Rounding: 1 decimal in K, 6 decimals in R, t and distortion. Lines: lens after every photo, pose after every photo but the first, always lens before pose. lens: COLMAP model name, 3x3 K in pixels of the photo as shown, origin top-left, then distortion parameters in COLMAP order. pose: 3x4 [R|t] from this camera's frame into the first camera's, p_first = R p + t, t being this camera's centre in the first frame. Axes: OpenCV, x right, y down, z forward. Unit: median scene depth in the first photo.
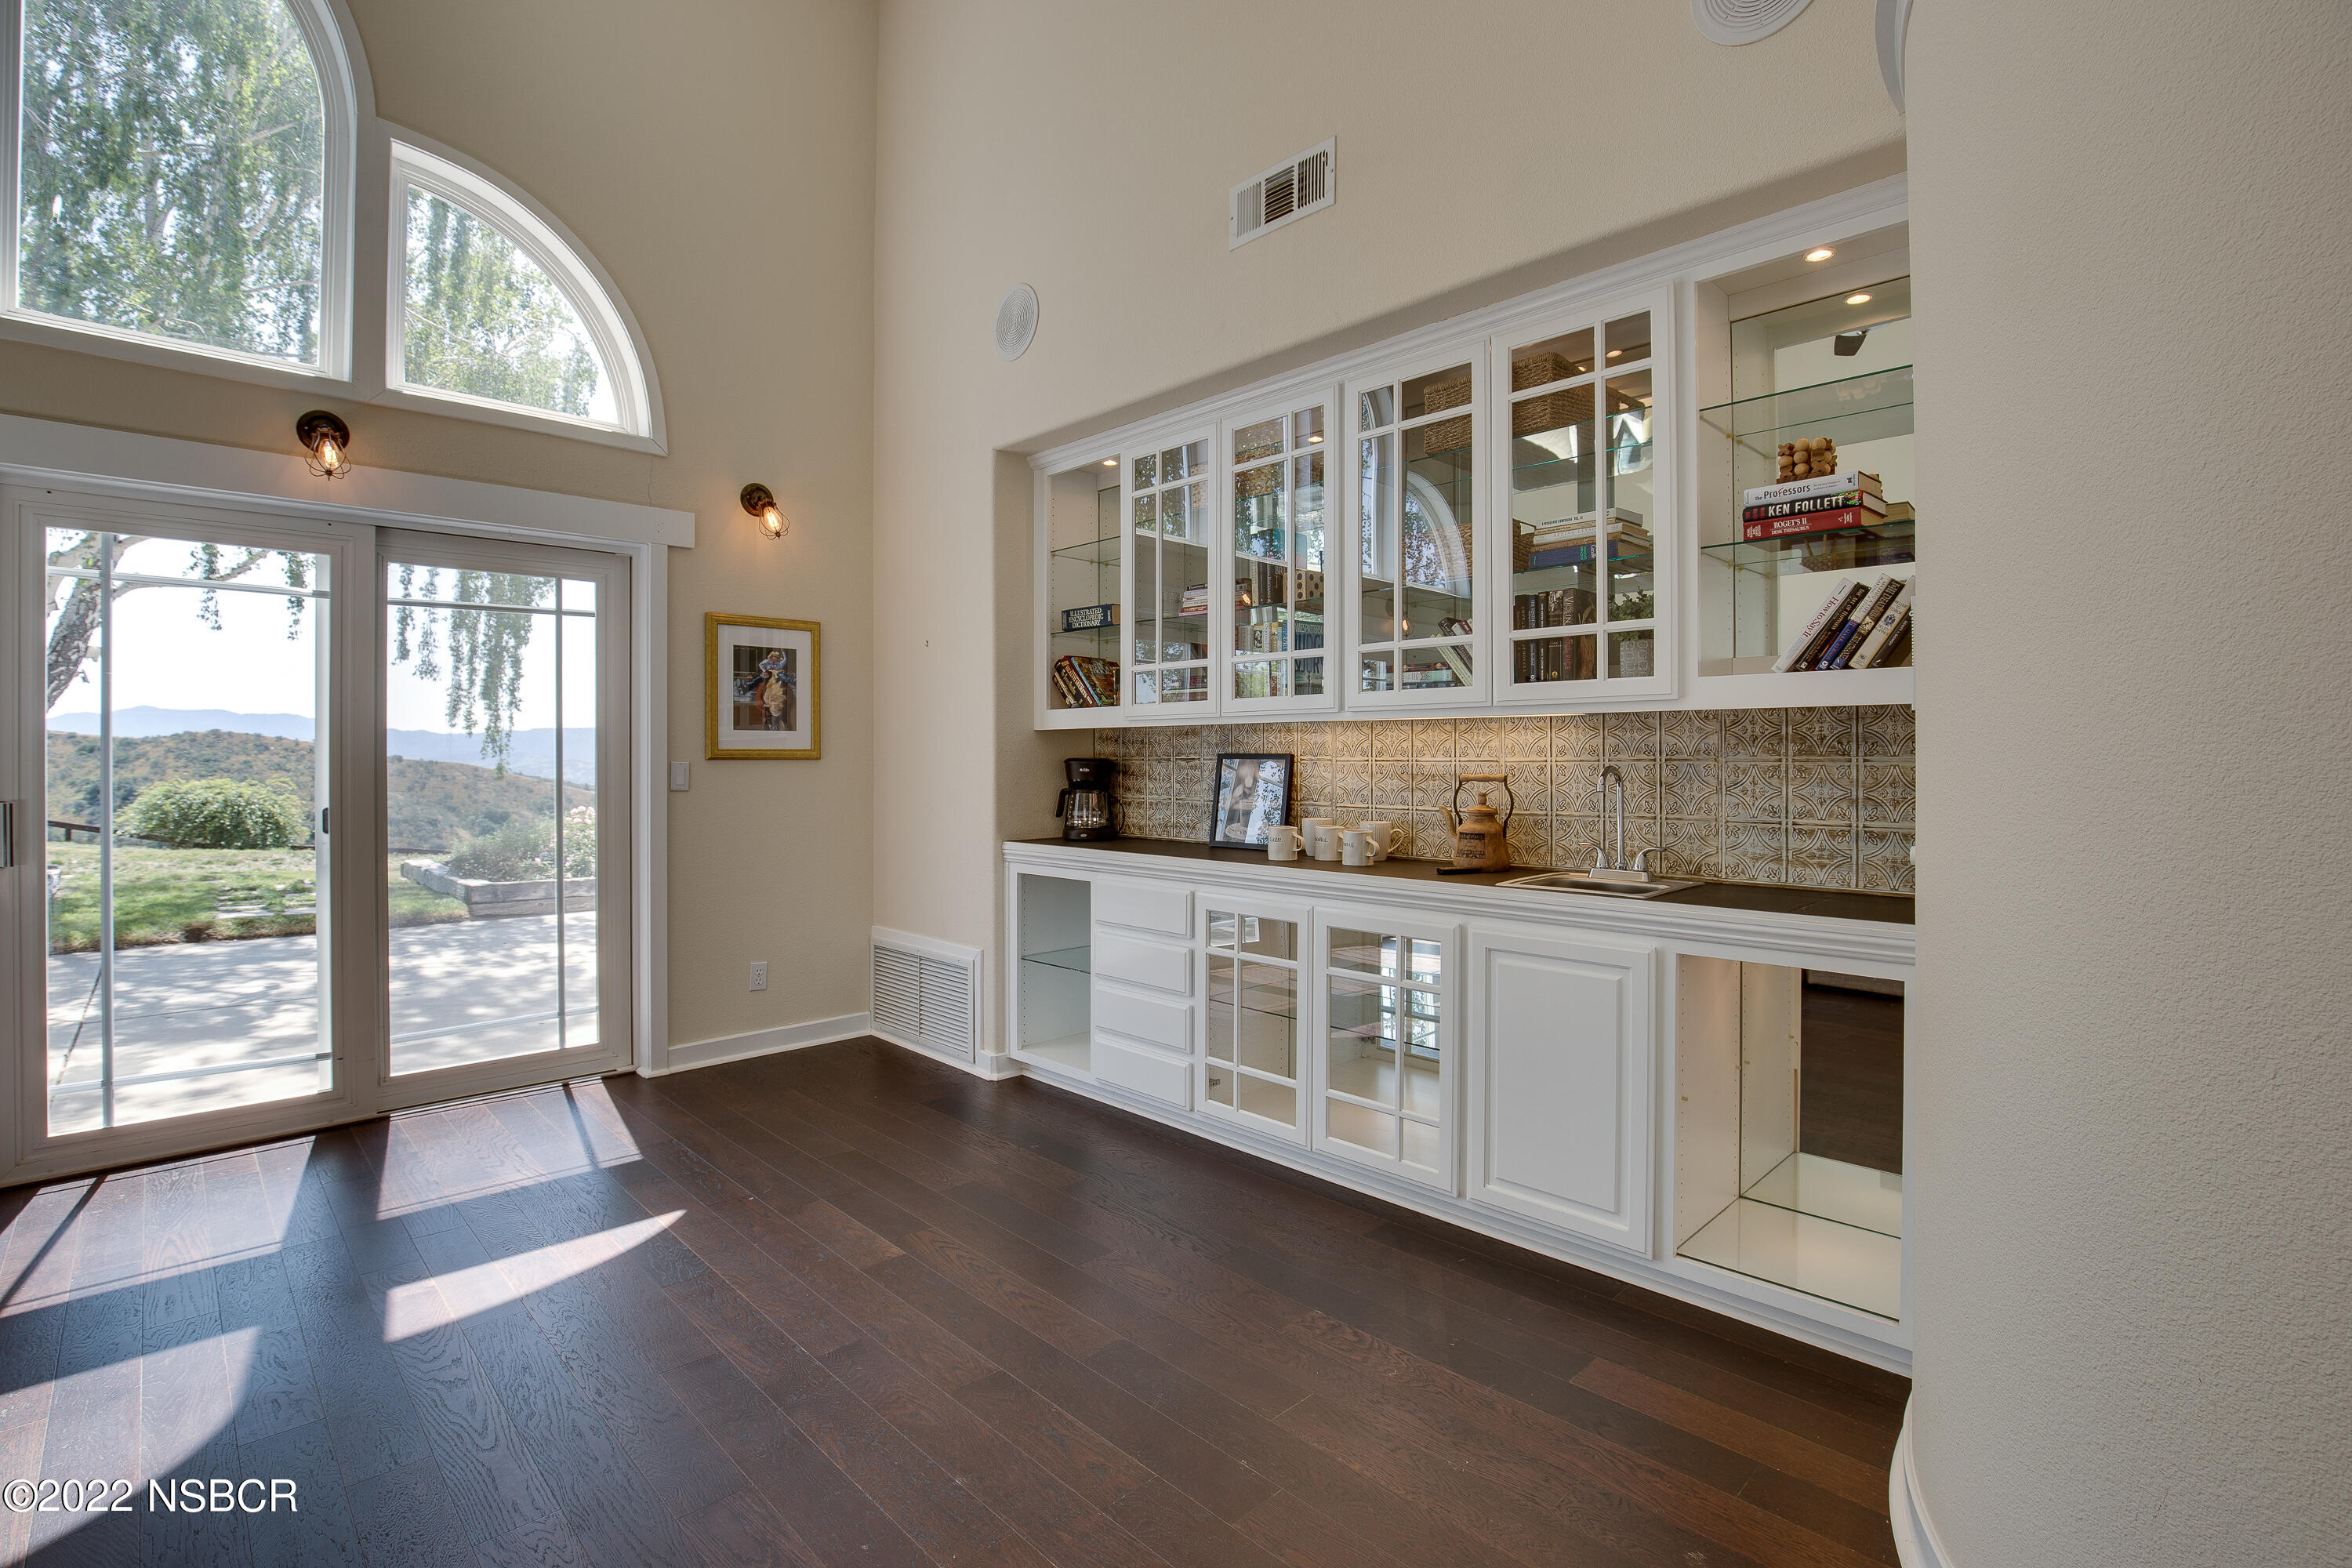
lens RADIAL K [[1078.0, 0, 1174.0], [0, 1078.0, 760.9], [0, 0, 1]] dist [-0.014025, 0.001806]
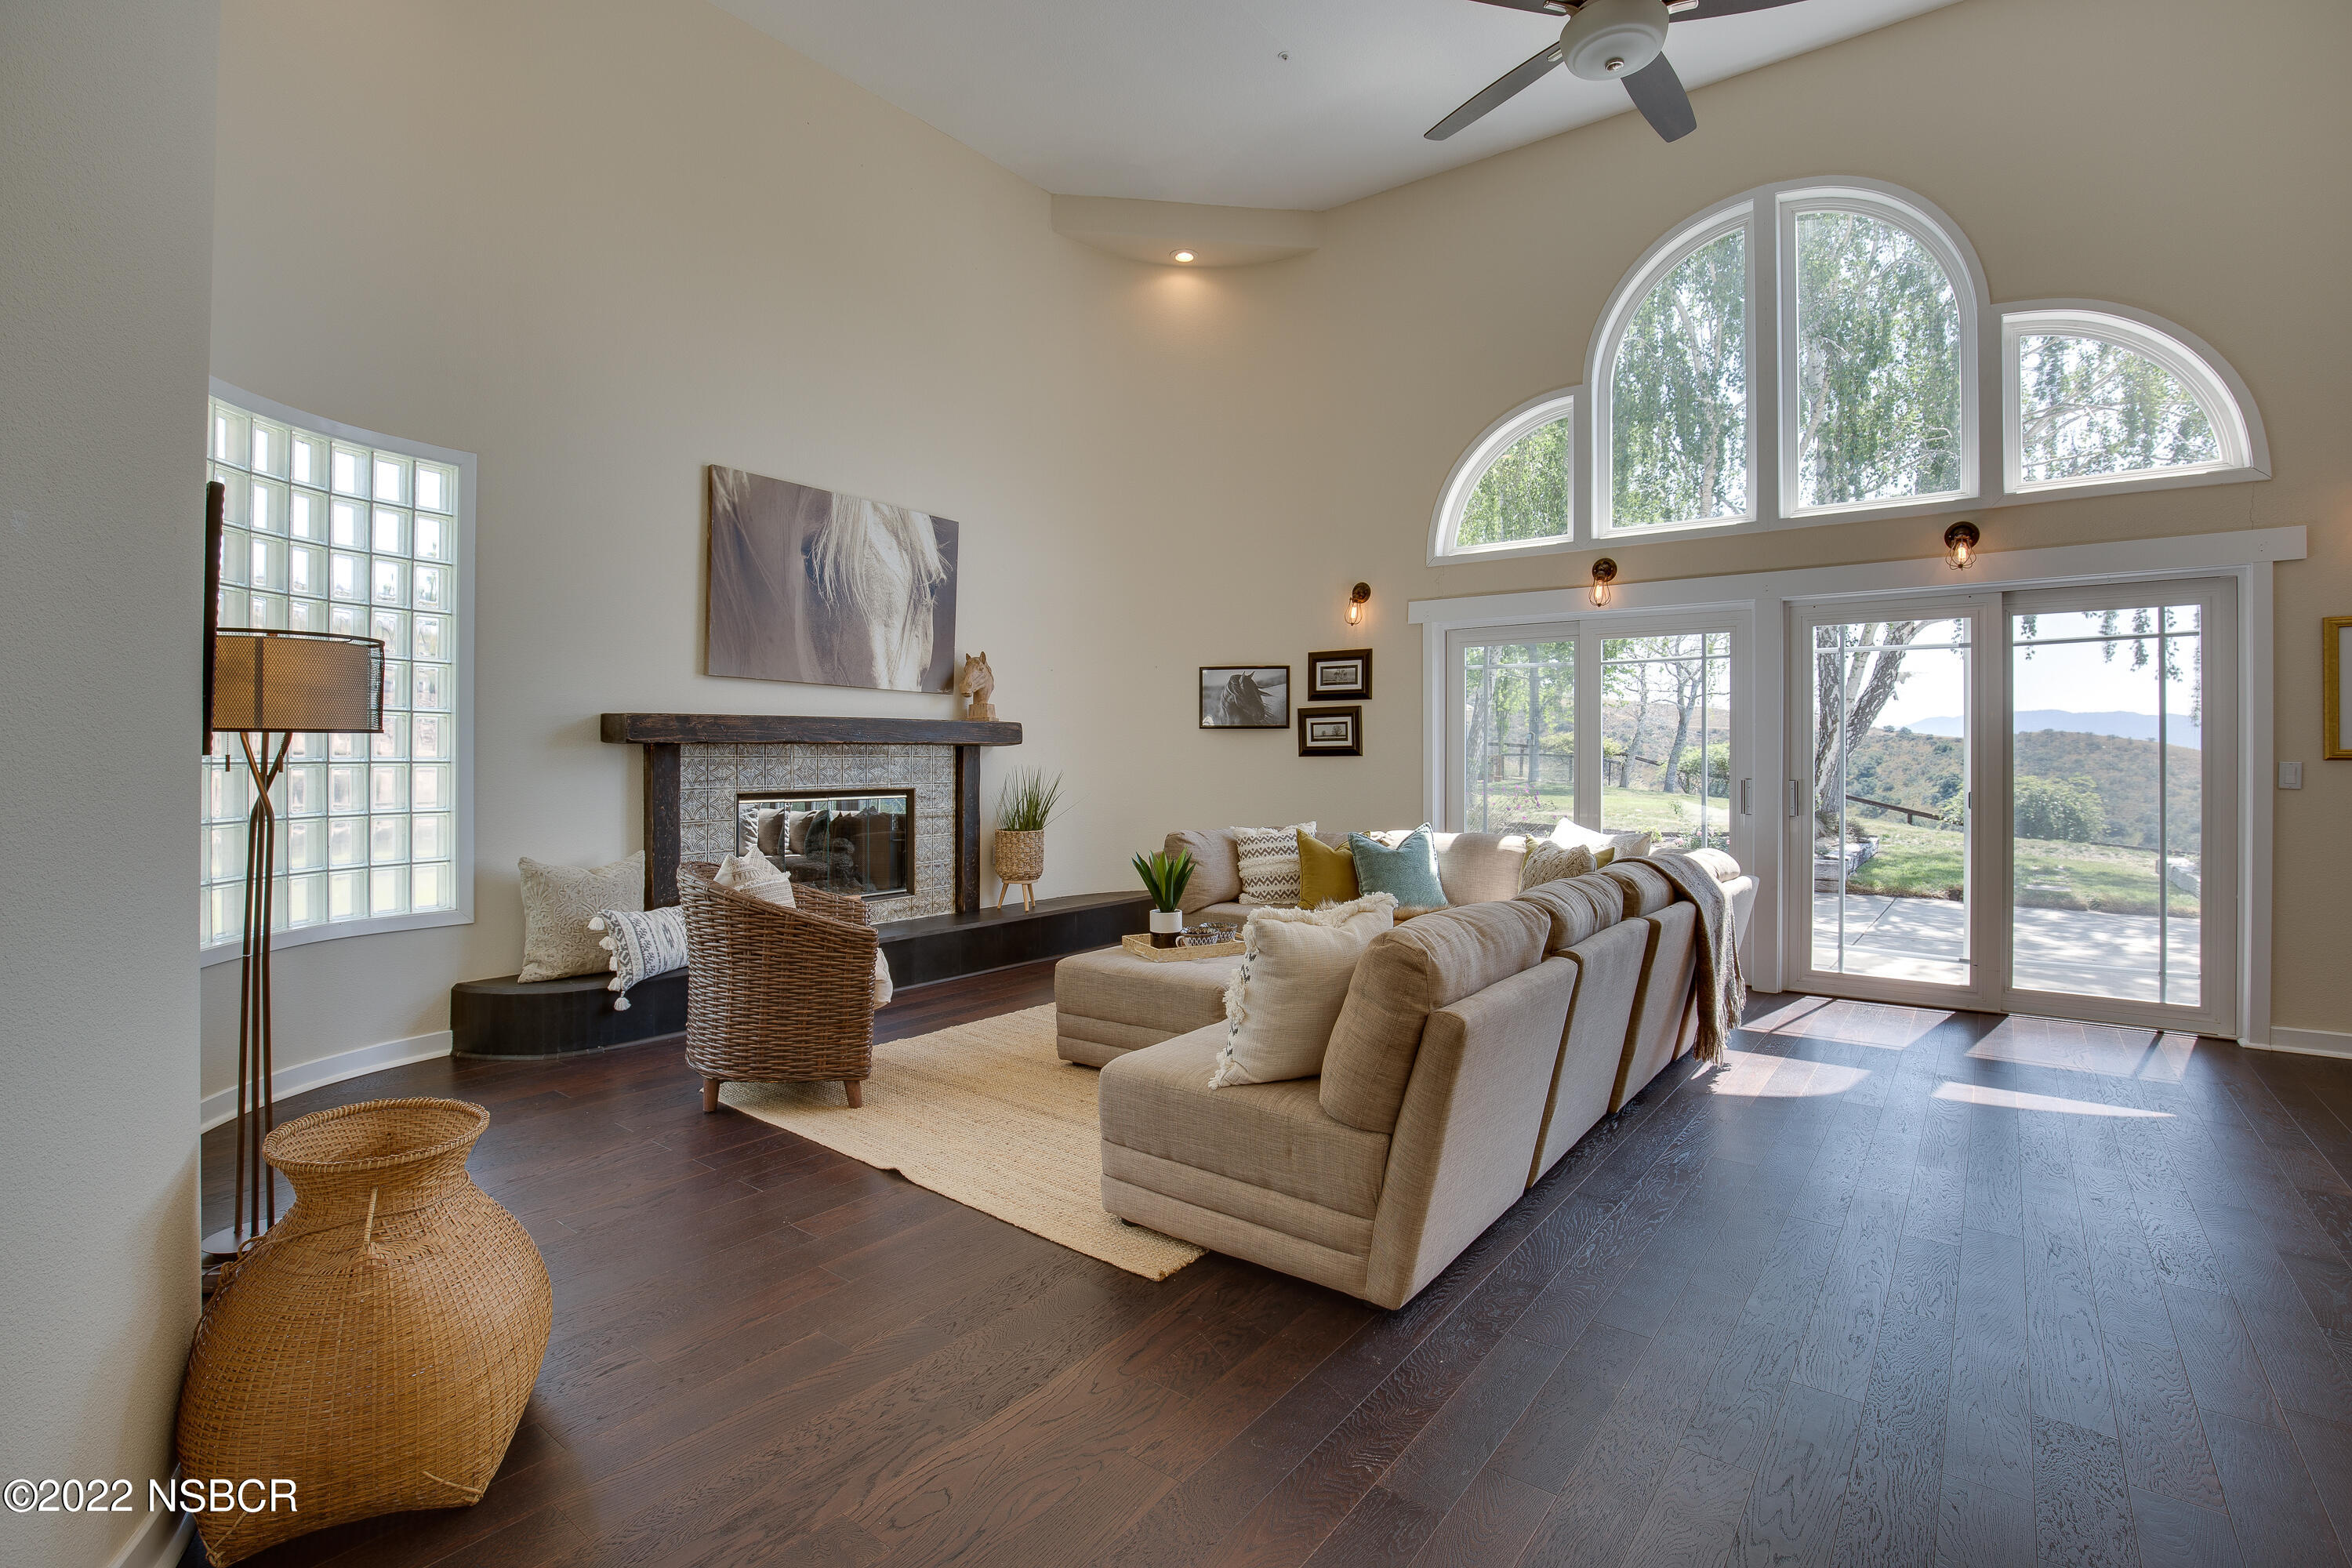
lens RADIAL K [[1078.0, 0, 1149.4], [0, 1078.0, 745.8], [0, 0, 1]] dist [-0.014025, 0.001806]
pose [[0.136334, -0.007634, -0.990634, 0.436920], [-0.005512, 0.999949, -0.008464, 0.000089], [0.990648, 0.006614, 0.136285, -0.266433]]
